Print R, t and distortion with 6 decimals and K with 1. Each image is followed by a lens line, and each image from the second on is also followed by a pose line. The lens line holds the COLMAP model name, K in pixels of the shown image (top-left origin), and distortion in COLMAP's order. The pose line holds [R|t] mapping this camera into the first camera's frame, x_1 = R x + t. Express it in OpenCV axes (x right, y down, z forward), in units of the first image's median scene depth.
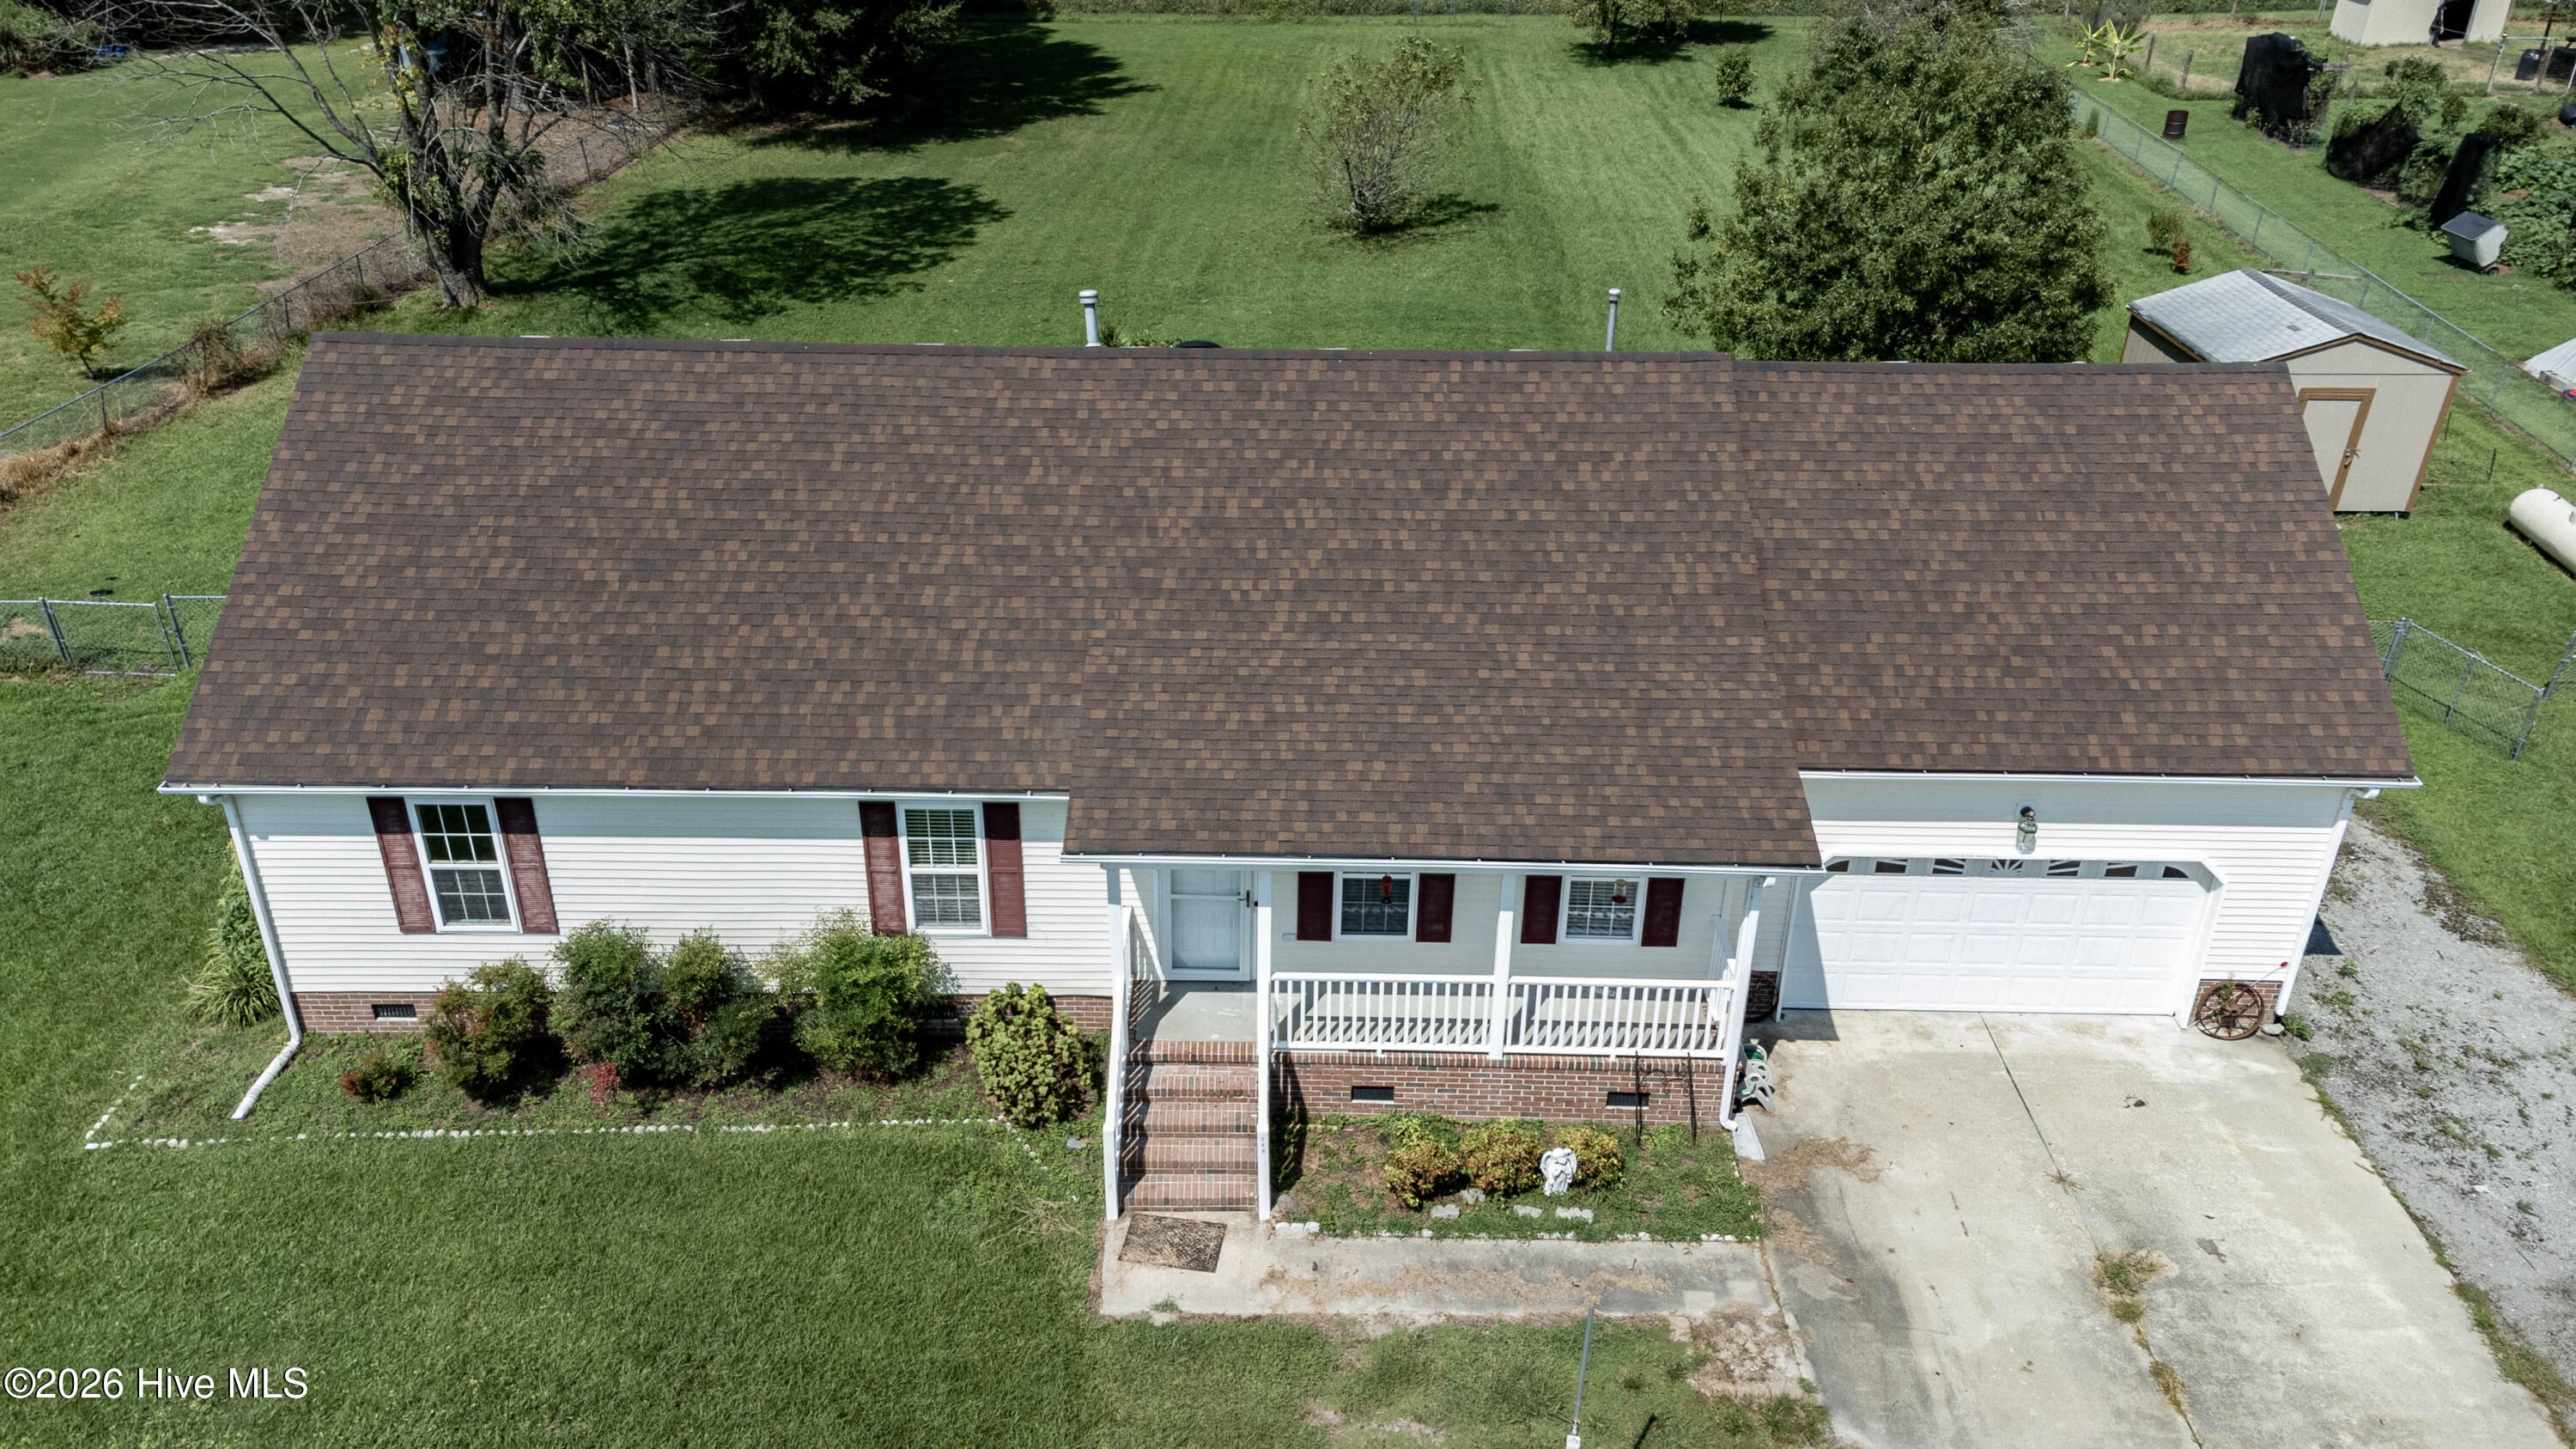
lens RADIAL K [[1942.5, 0, 1230.7], [0, 1942.5, 726.2], [0, 0, 1]] dist [0.062637, -0.004135]
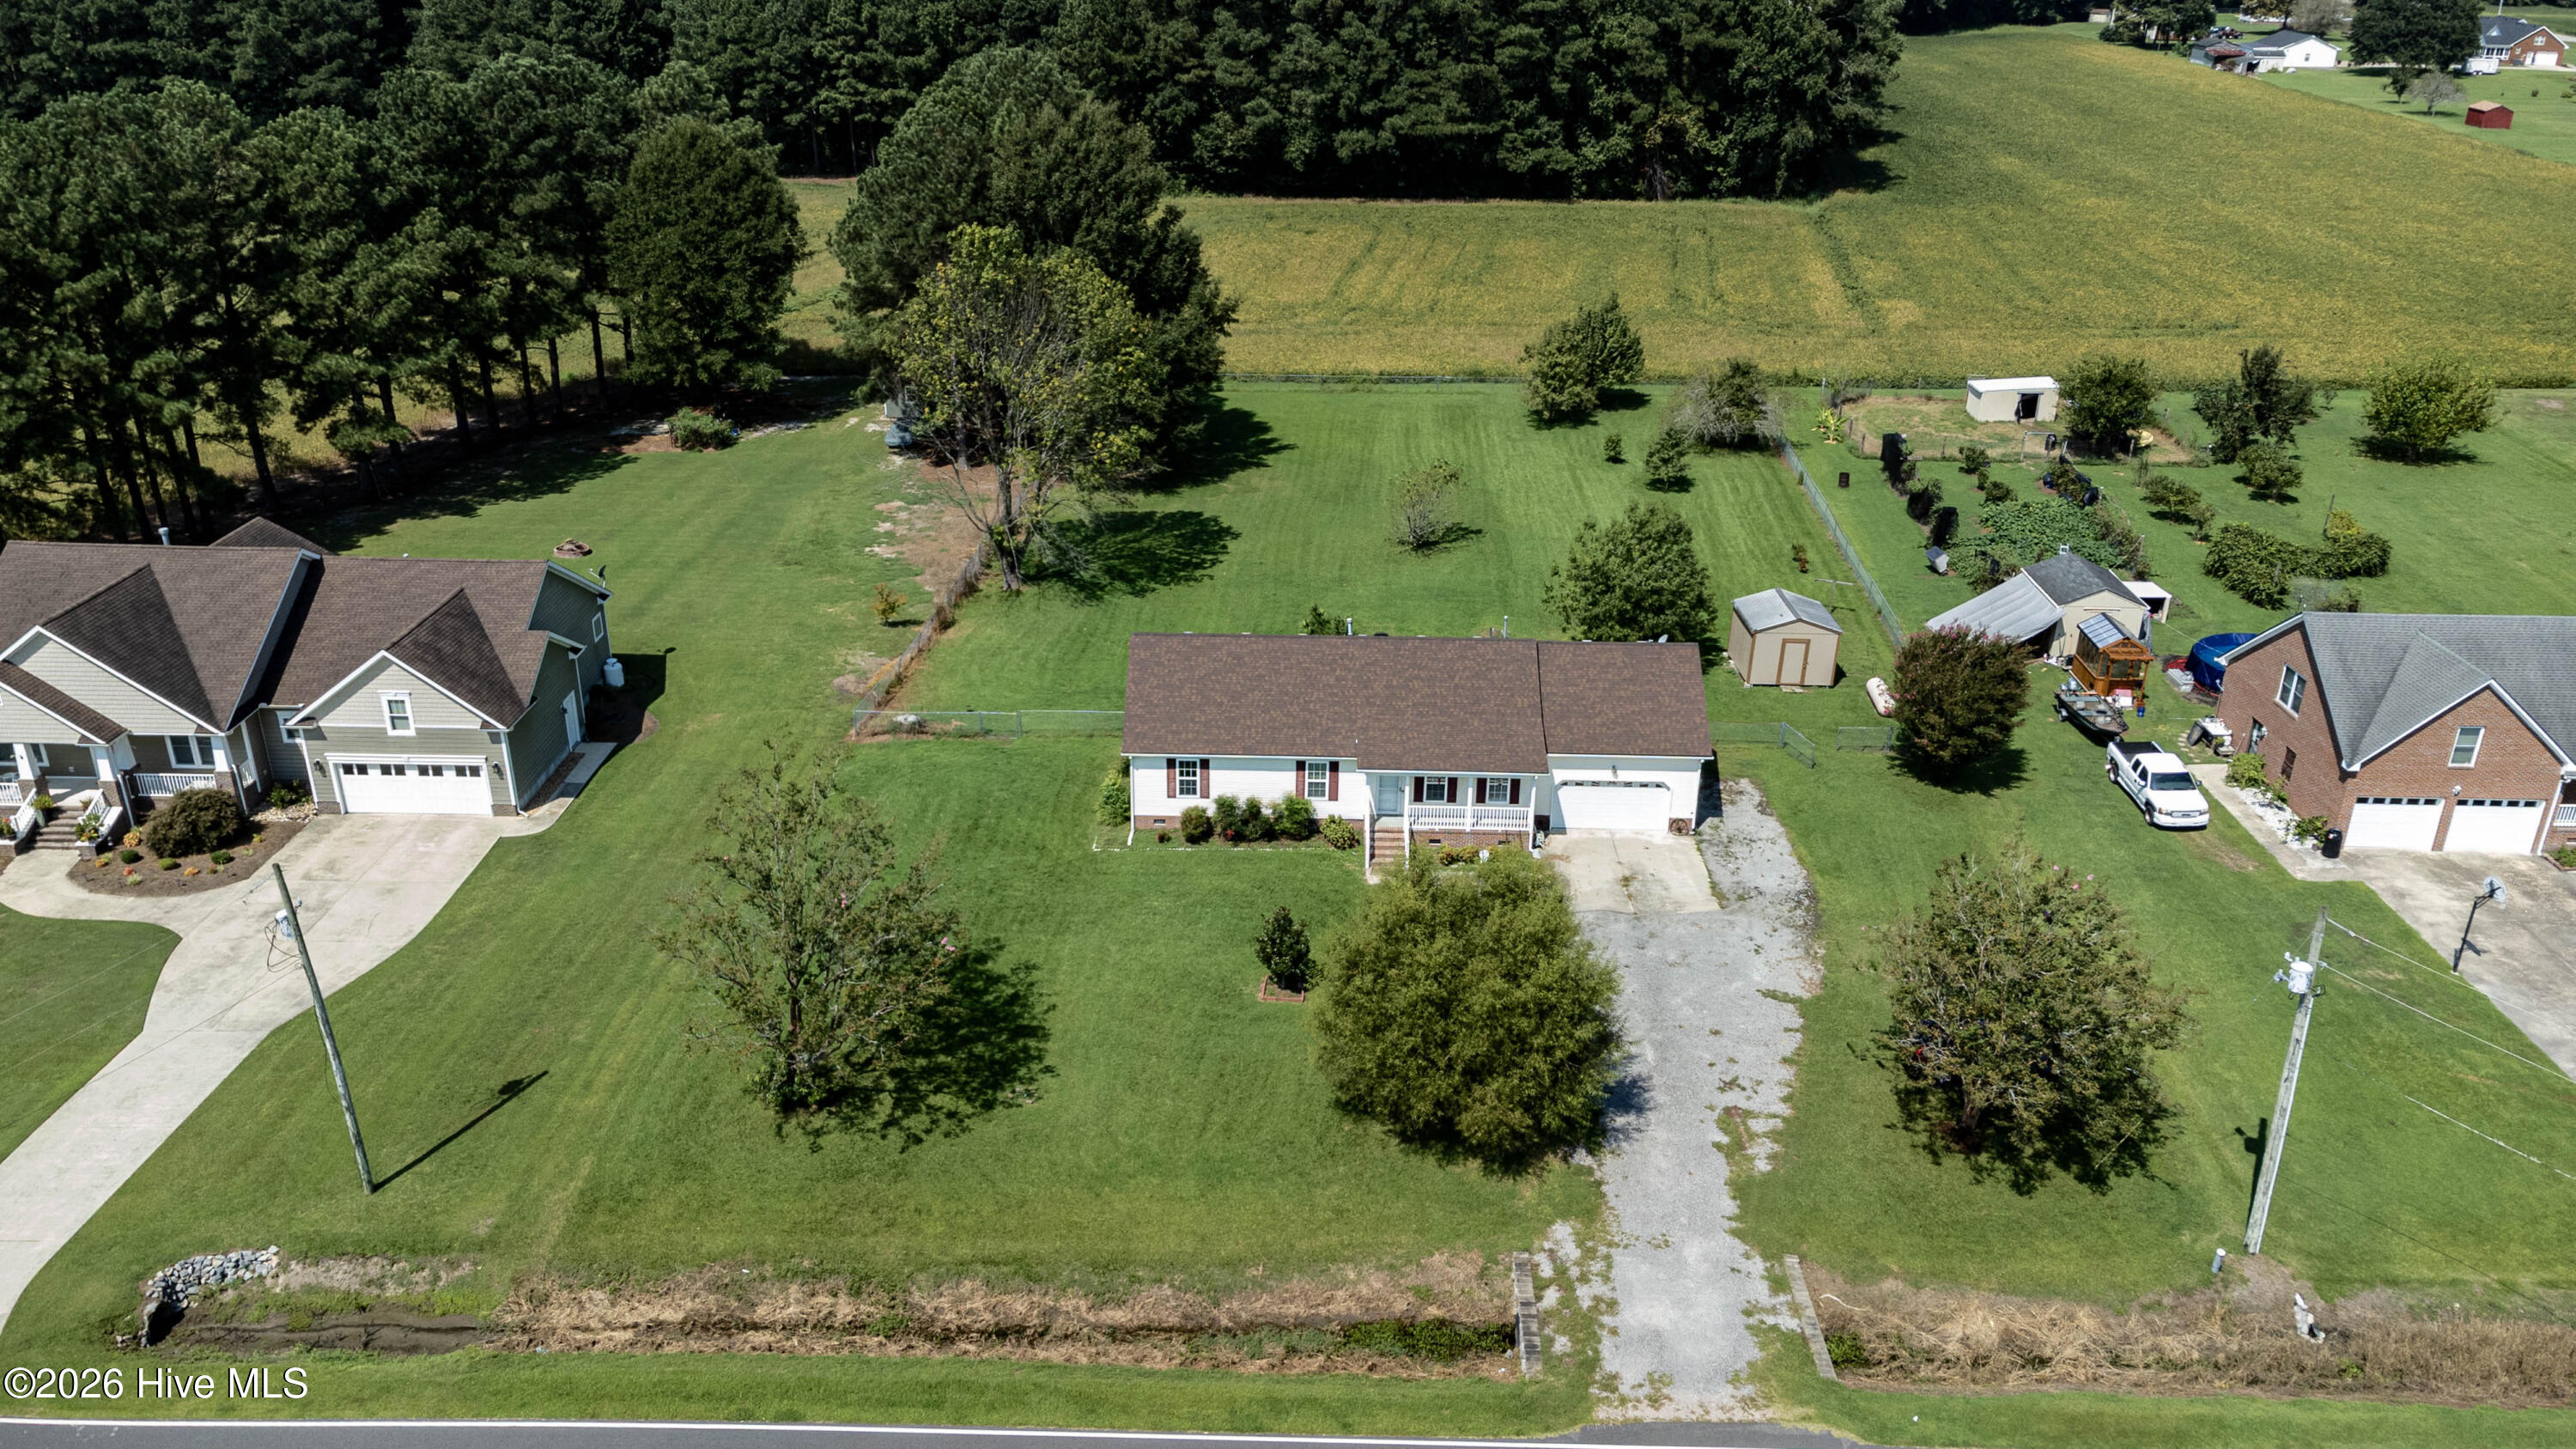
lens RADIAL K [[1942.5, 0, 1230.7], [0, 1942.5, 726.2], [0, 0, 1]] dist [0.062637, -0.004135]
pose [[0.999954, 0.005589, -0.007787, -0.280196], [-0.006220, 0.996488, -0.083510, 0.275859], [0.007293, 0.083554, 0.996477, -2.625516]]
